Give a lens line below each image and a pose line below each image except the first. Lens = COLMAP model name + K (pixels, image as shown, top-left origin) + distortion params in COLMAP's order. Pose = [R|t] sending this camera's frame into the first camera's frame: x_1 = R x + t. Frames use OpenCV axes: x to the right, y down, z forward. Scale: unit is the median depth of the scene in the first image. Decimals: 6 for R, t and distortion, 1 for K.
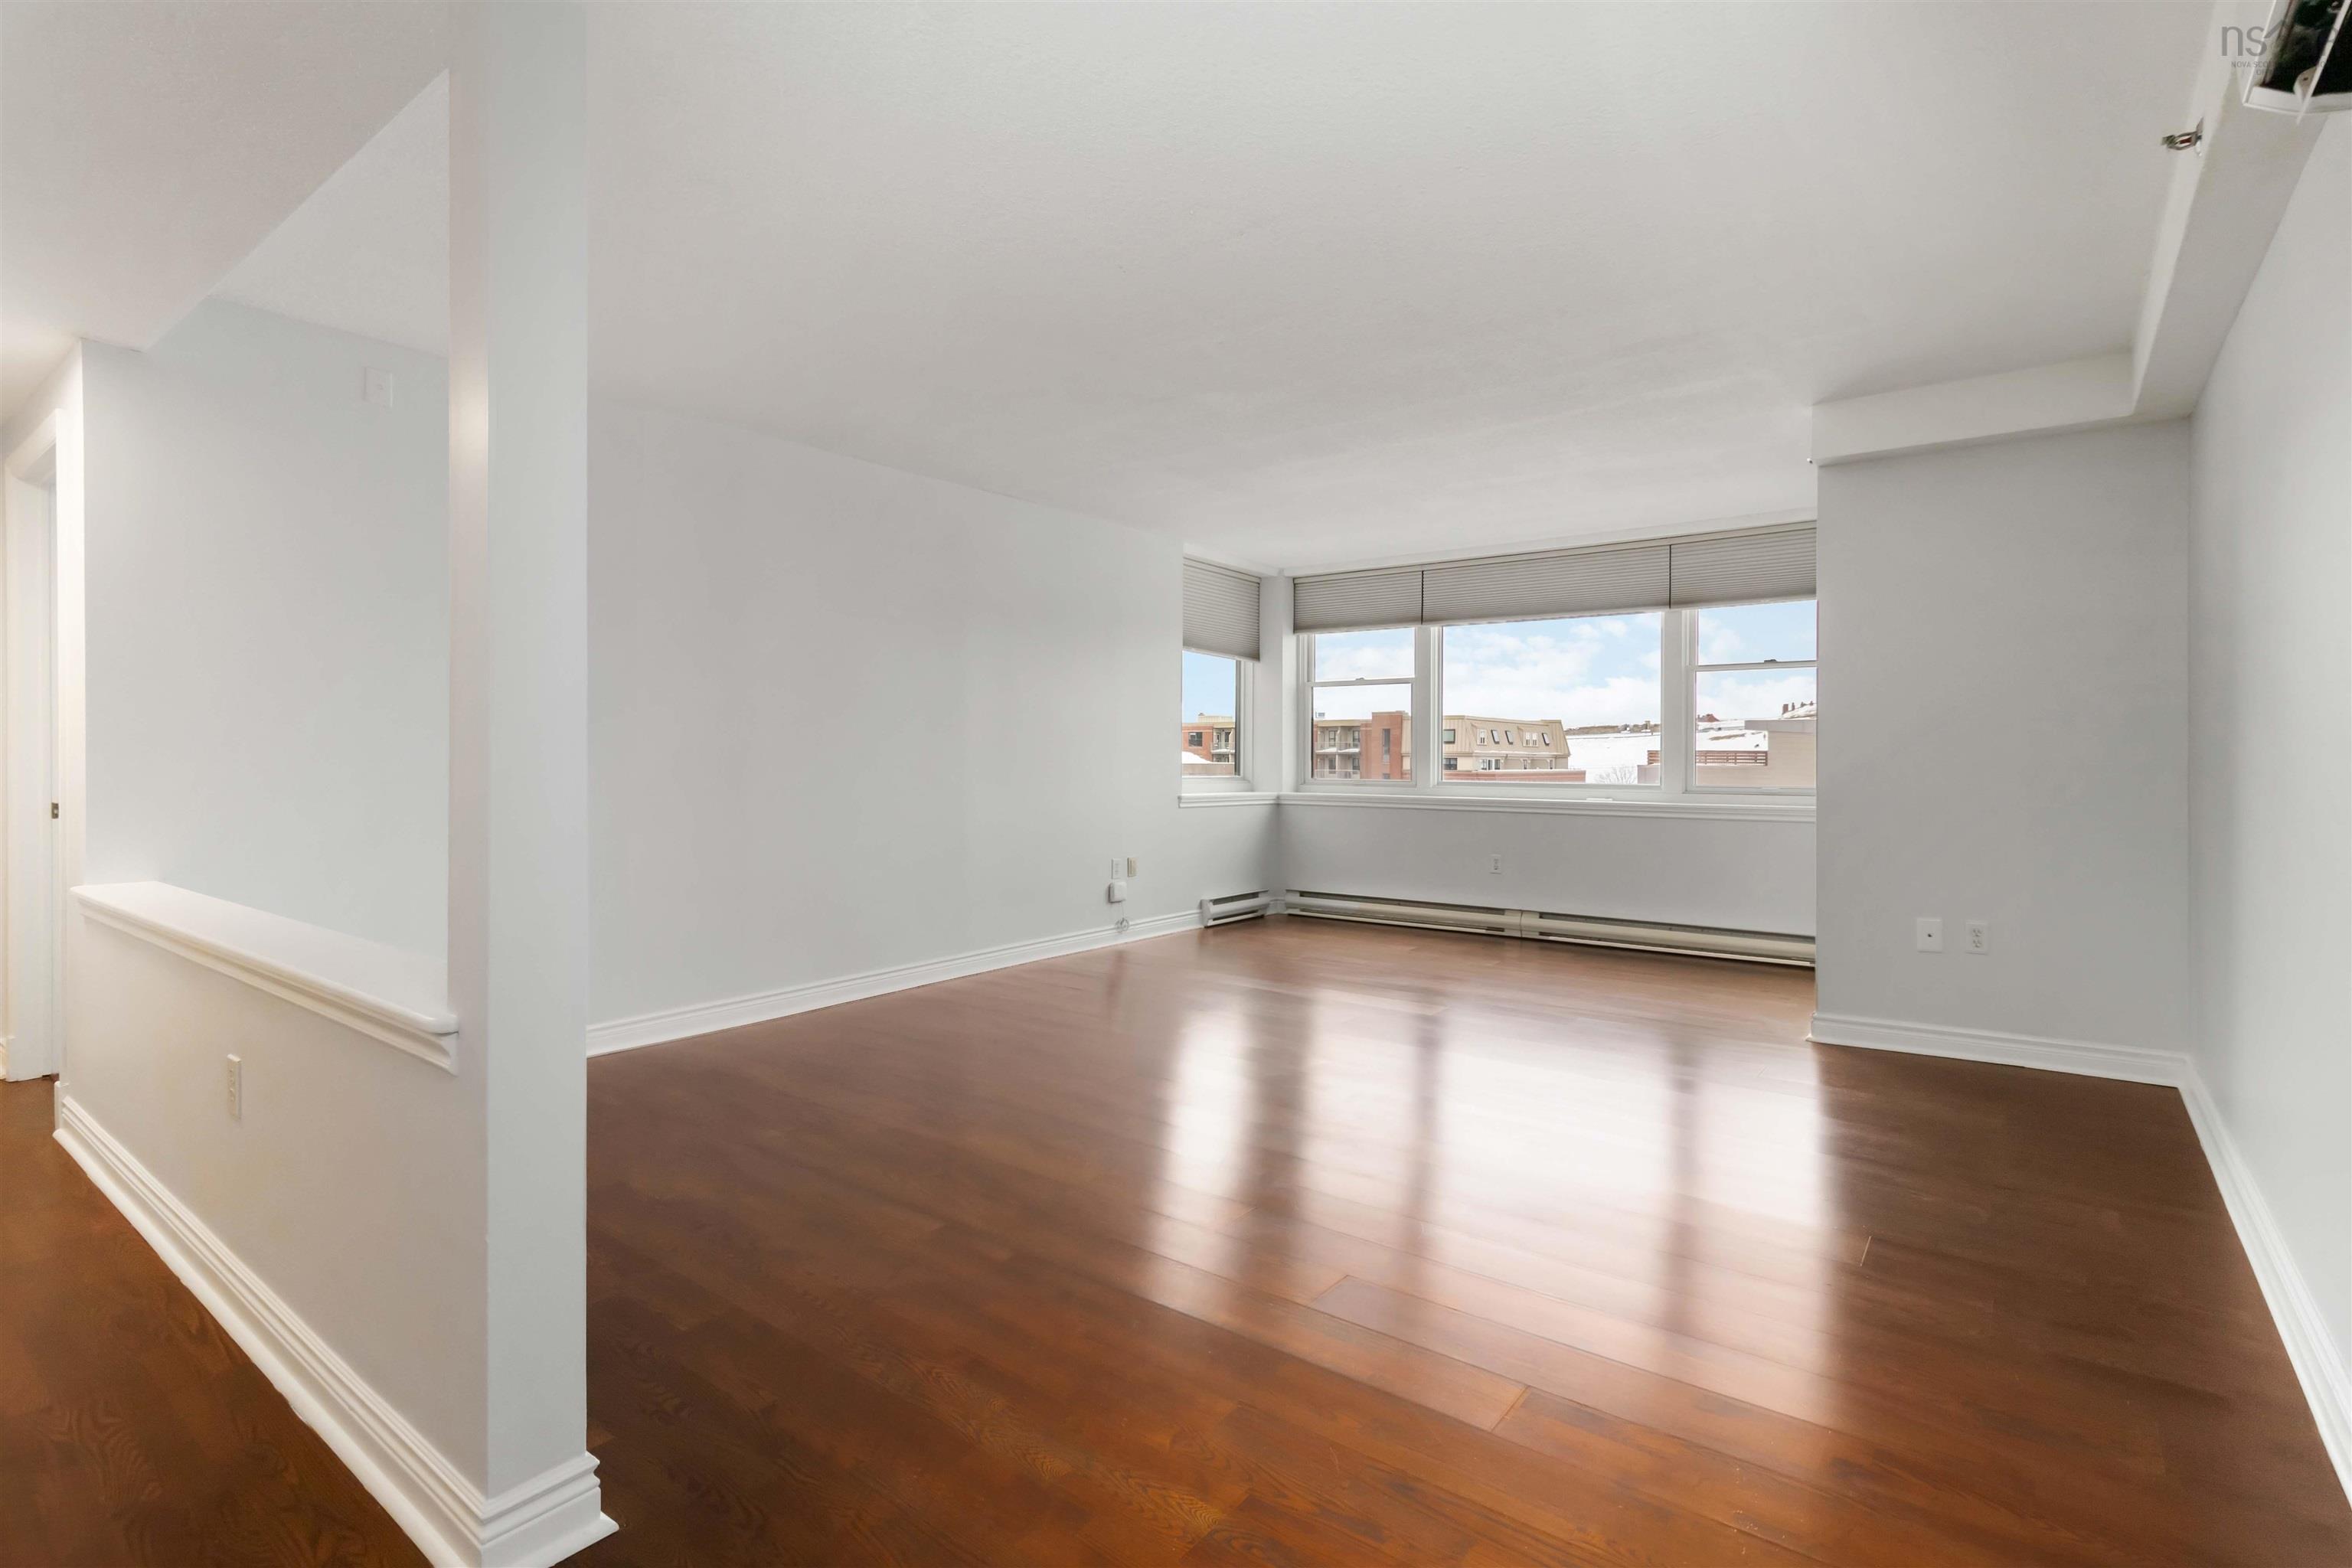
lens RADIAL K [[1105.4, 0, 1169.3], [0, 1105.4, 756.3], [0, 0, 1]] dist [0.000678, 0.000703]
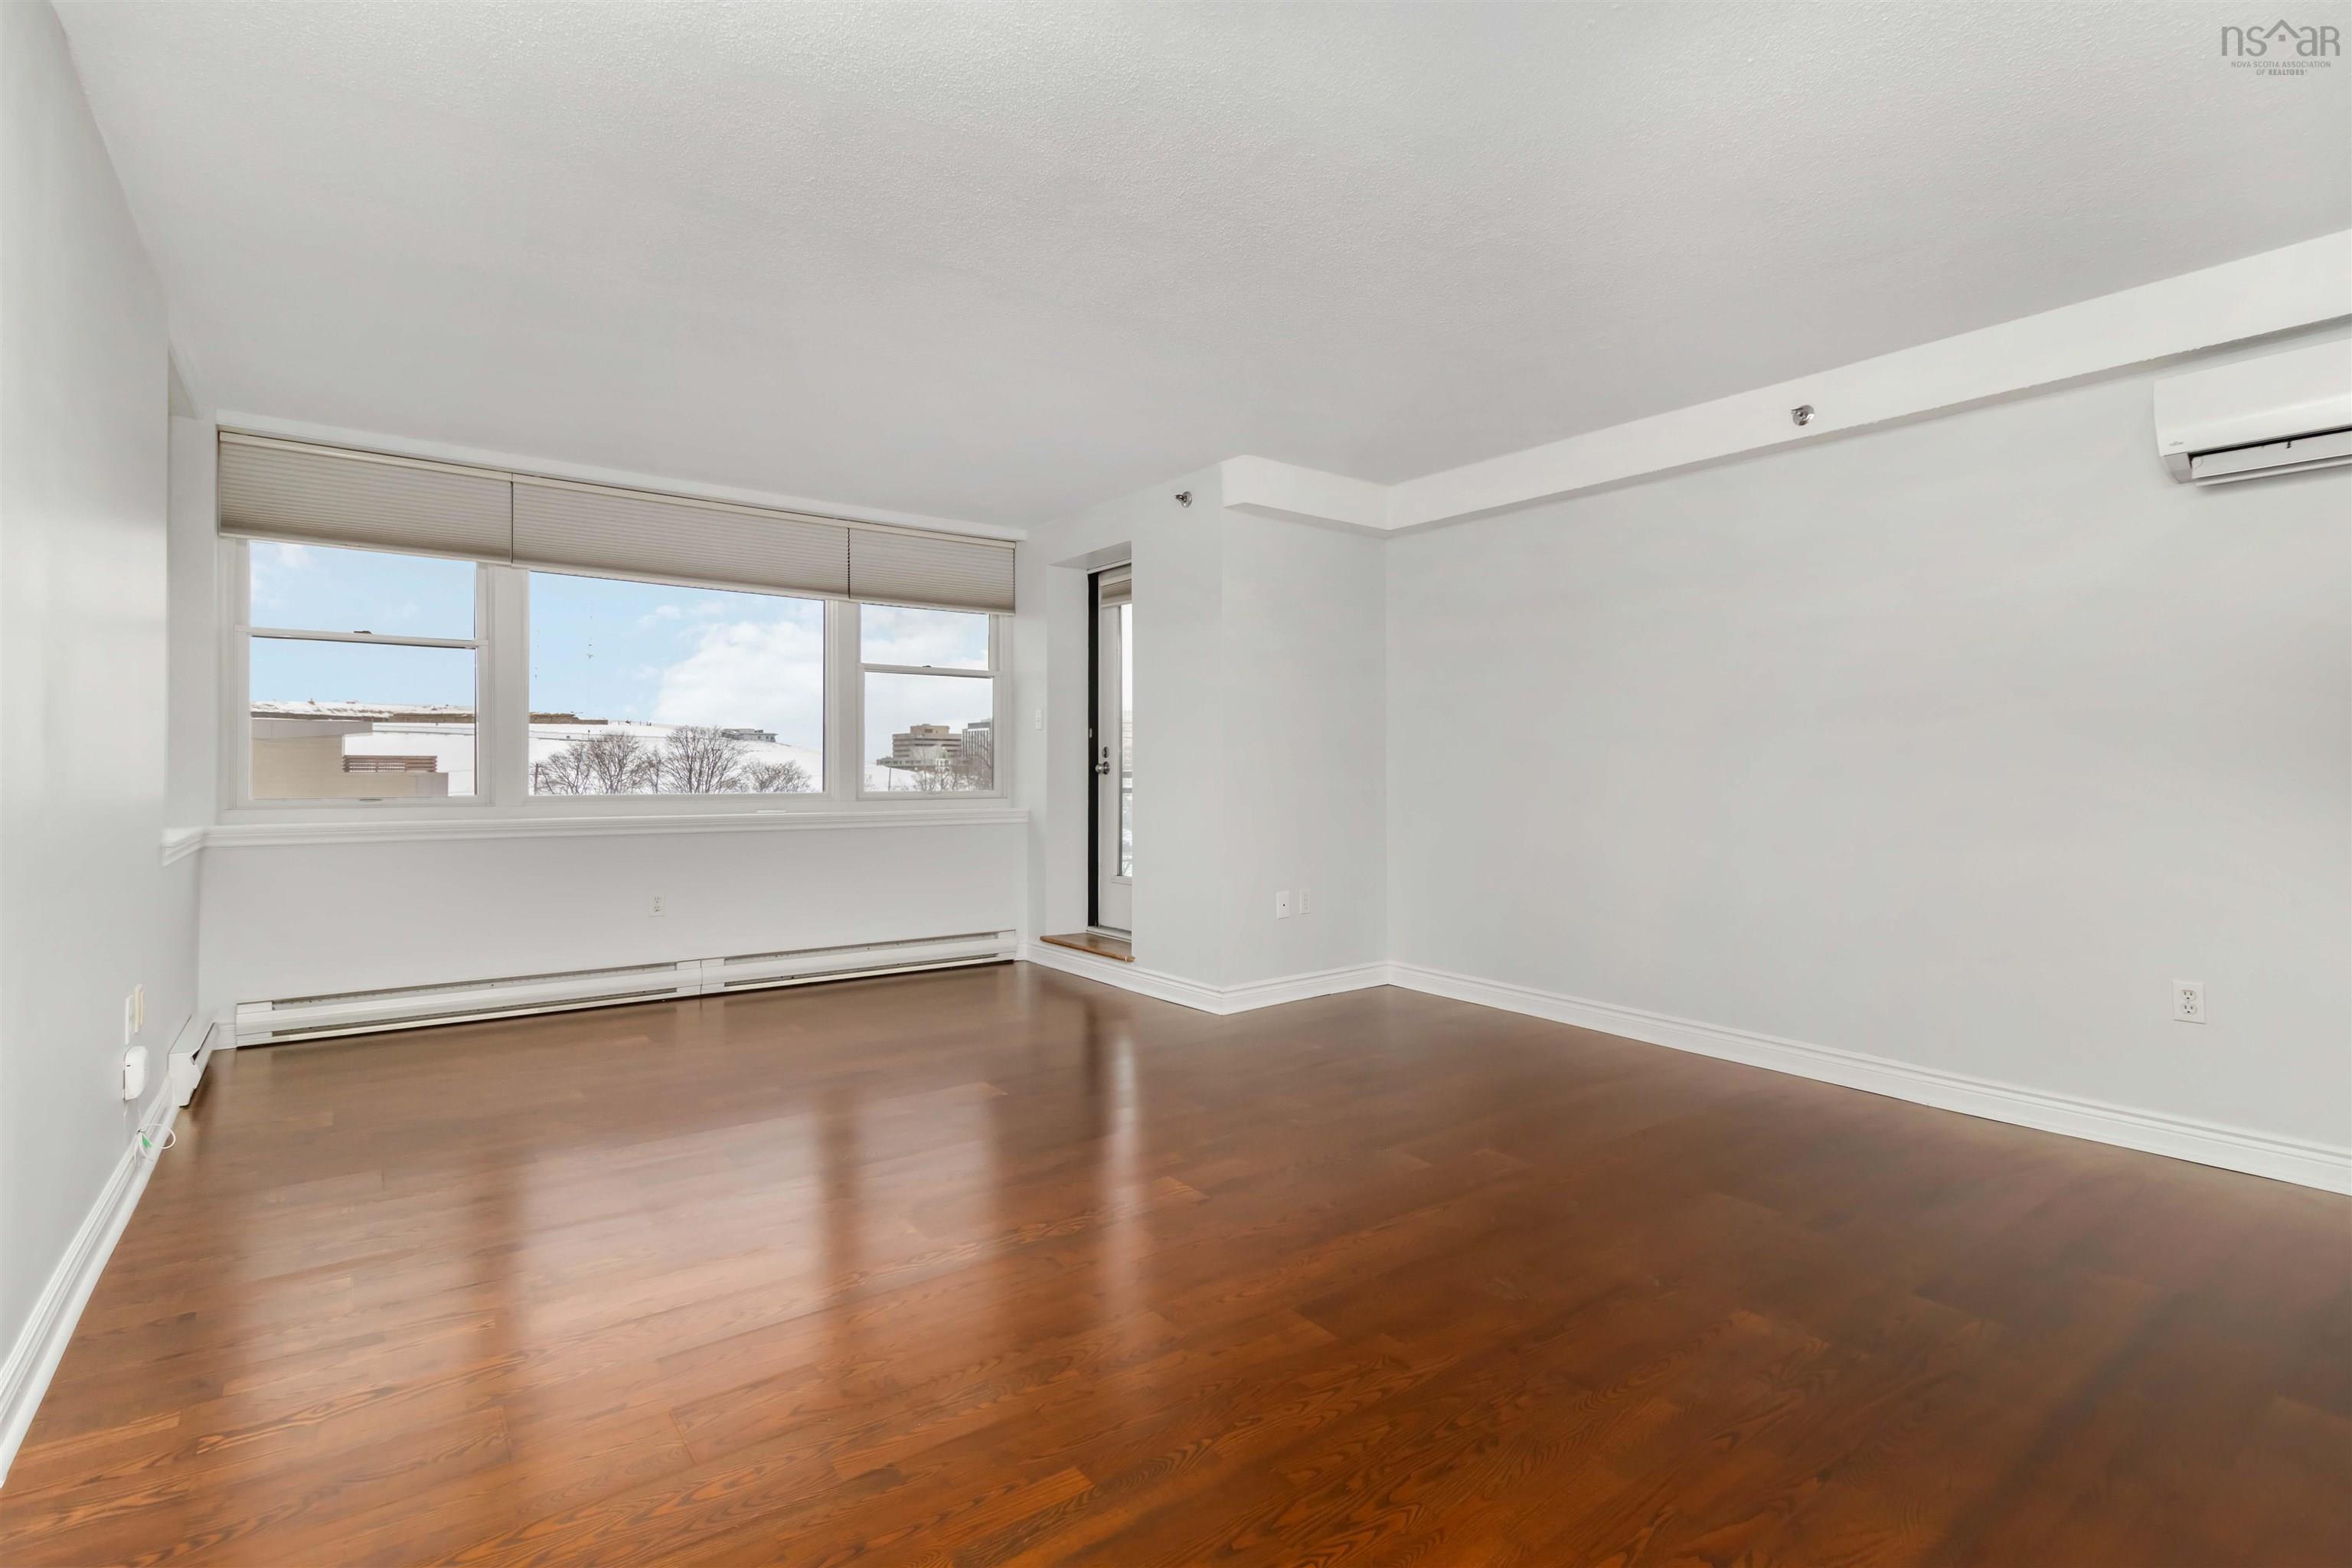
lens RADIAL K [[1115.0, 0, 1180.3], [0, 1115.0, 789.2], [0, 0, 1]] dist [-0.000384, 0.000405]
pose [[0.276452, -0.021288, 0.960792, -0.307888], [-0.002730, 0.999733, 0.022936, 0.000801], [-0.961024, -0.008964, 0.276320, 0.418117]]
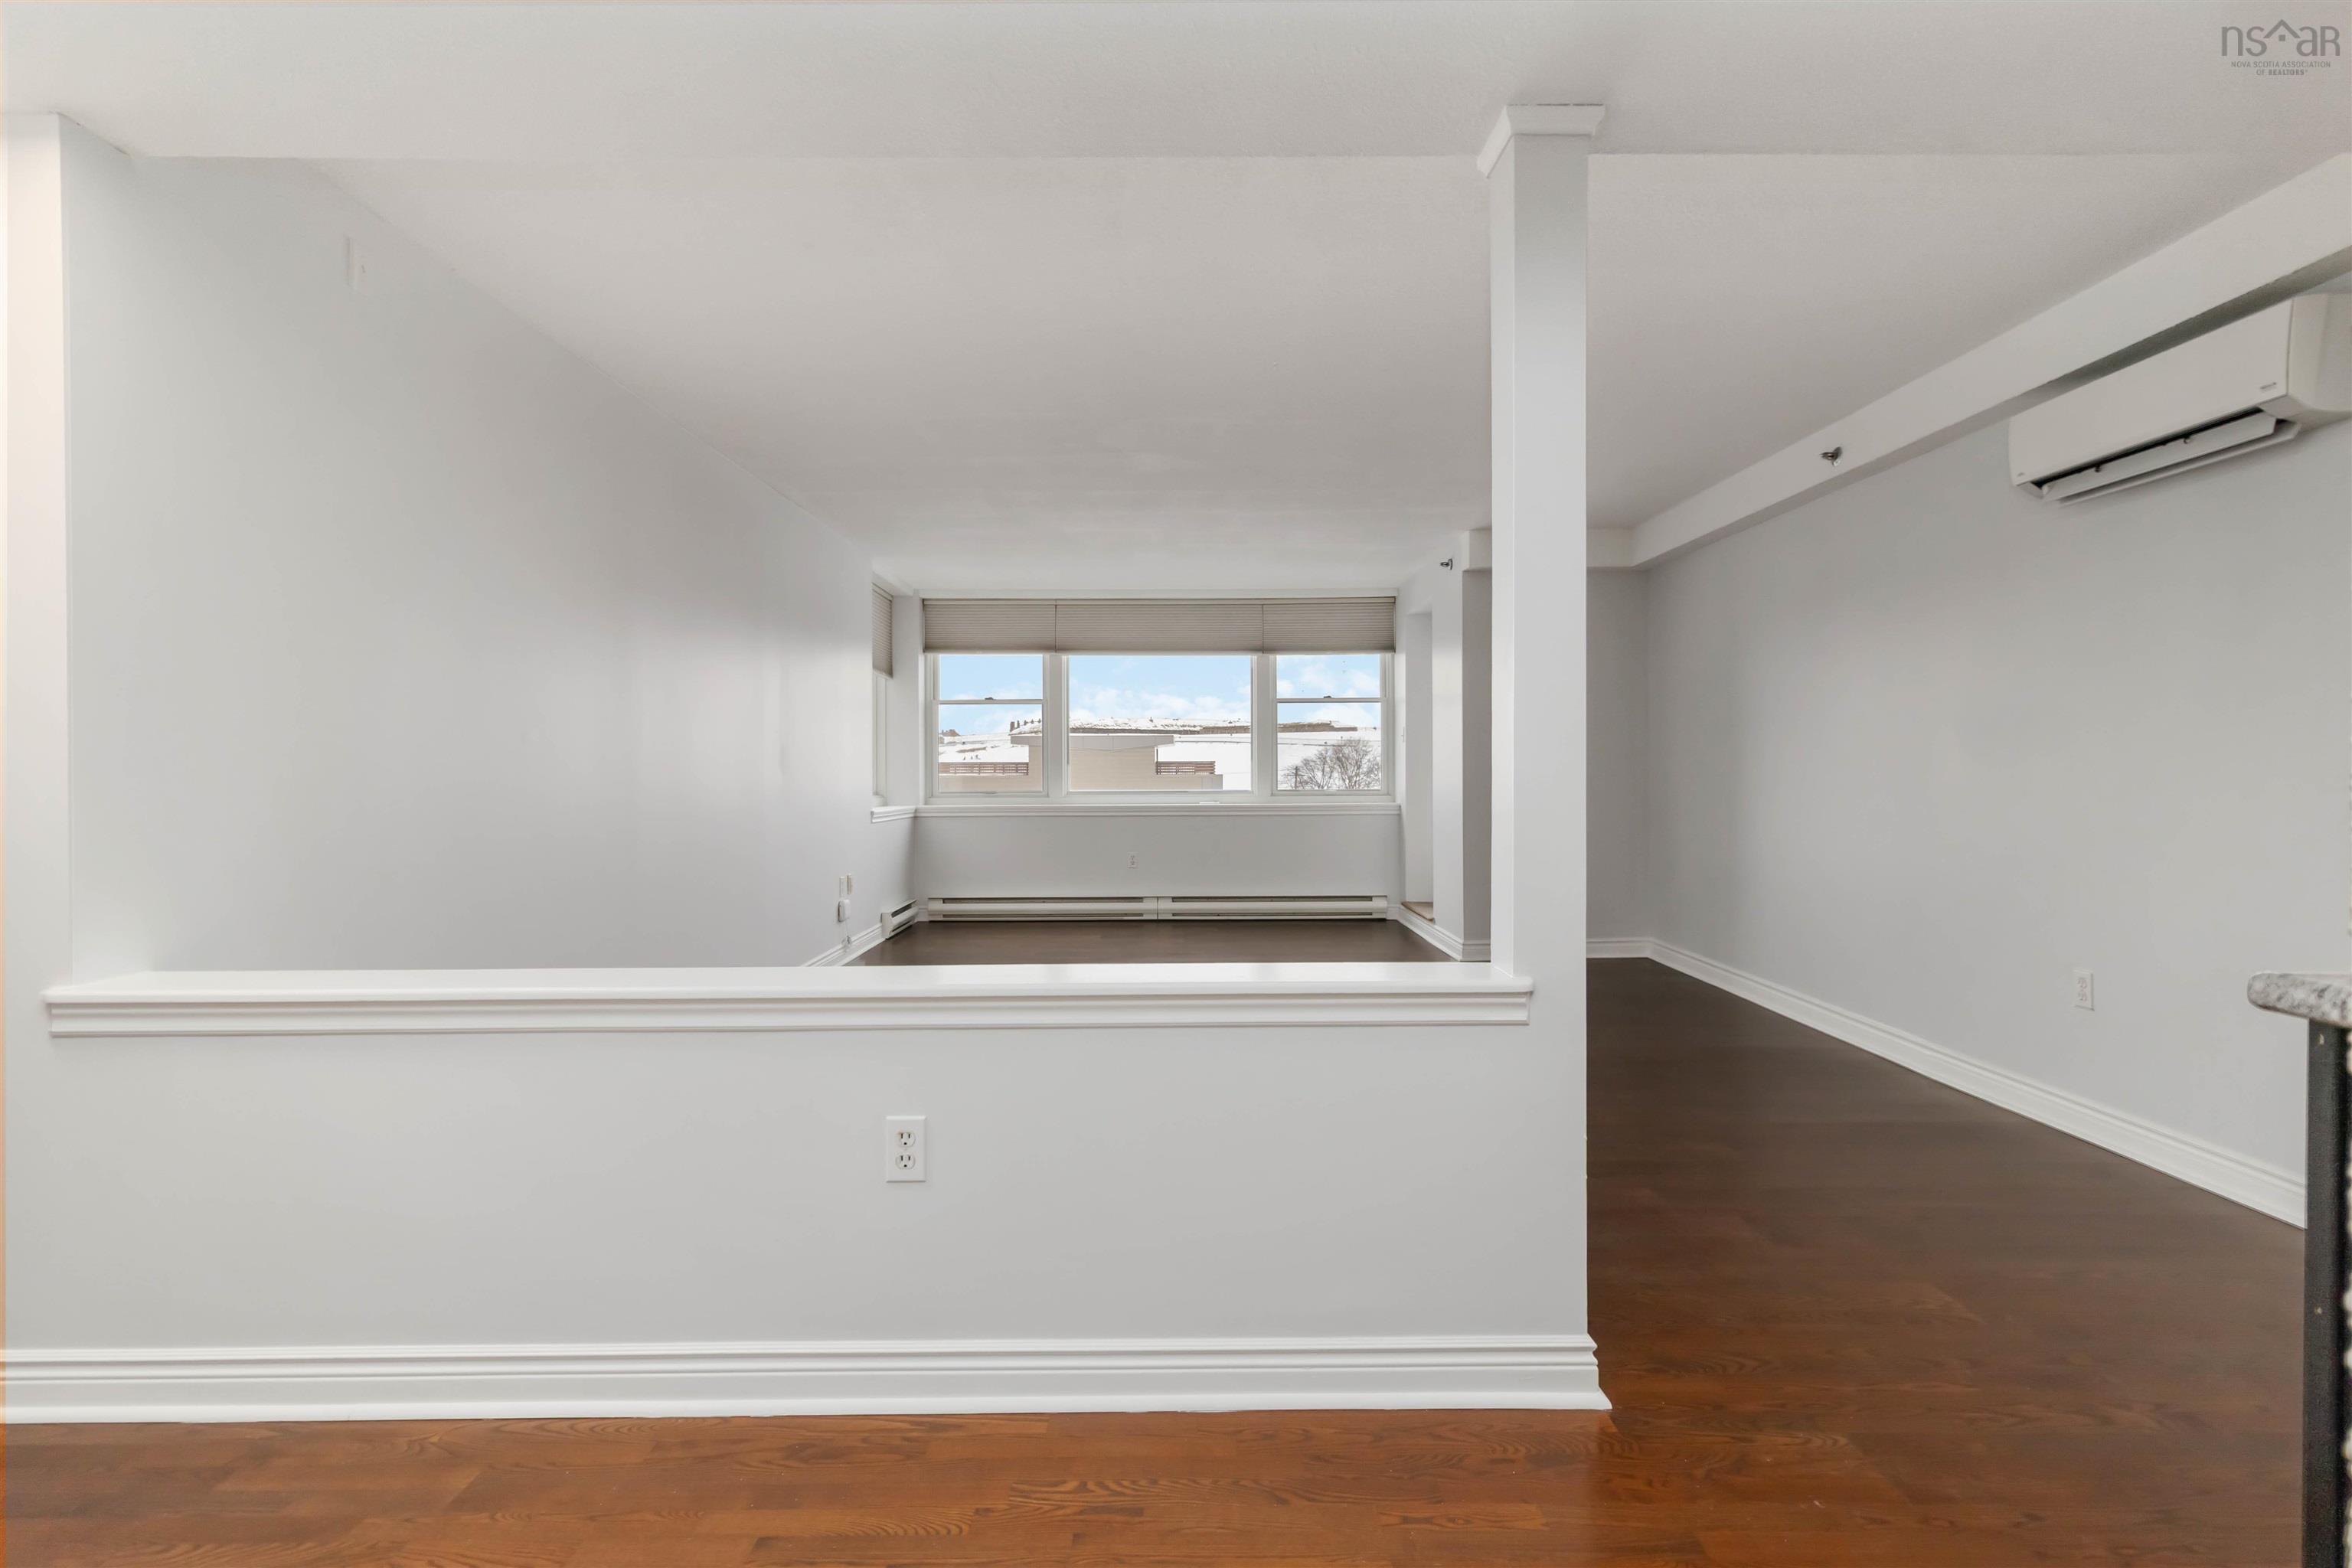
lens RADIAL K [[1094.5, 0, 1179.6], [0, 1094.5, 771.3], [0, 0, 1]] dist [0.000035, 0.000732]
pose [[0.791177, -0.009858, 0.611507, -0.352751], [0.008412, 0.999951, 0.005237, -0.002837], [-0.611529, 0.001001, 0.791222, 0.040136]]
